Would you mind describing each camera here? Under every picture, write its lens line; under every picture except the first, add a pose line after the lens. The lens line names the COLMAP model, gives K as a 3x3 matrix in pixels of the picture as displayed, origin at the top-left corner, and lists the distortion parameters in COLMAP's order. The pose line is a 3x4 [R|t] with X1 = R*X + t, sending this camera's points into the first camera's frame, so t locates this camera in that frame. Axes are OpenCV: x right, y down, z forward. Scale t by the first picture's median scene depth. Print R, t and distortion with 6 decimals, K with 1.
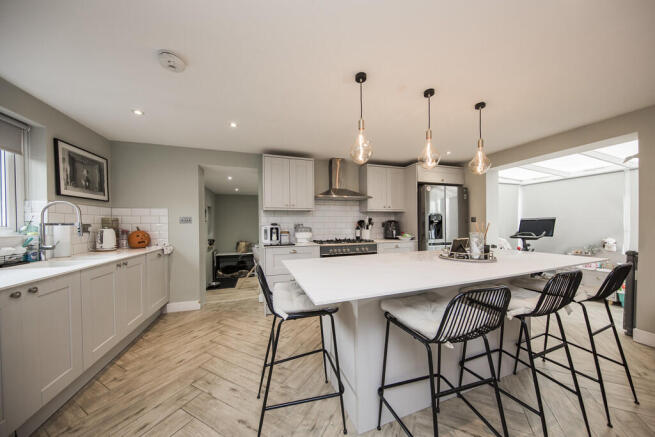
lens RADIAL K [[220.1, 0, 327.5], [0, 220.1, 218.5], [0, 0, 1]] dist [0.000312, -0.005135]
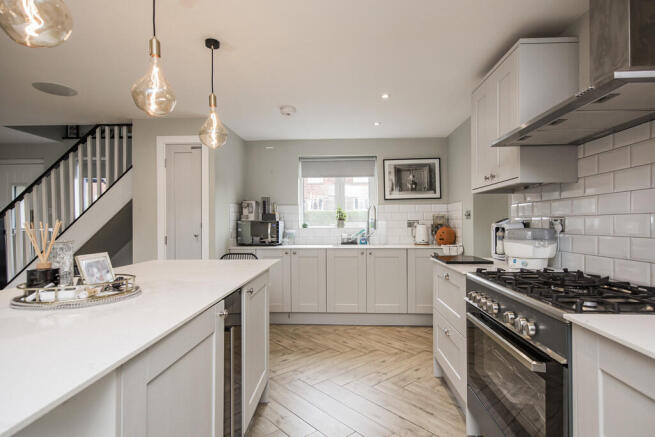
lens RADIAL K [[333.7, 0, 327.5], [0, 333.7, 218.5], [0, 0, 1]] dist [0.000024, 0.000011]
pose [[-0.349832, 0.005633, -0.936796, 0.783338], [0.026981, 0.999628, -0.004065, 0.010851], [0.936424, -0.026697, -0.349854, 1.229774]]
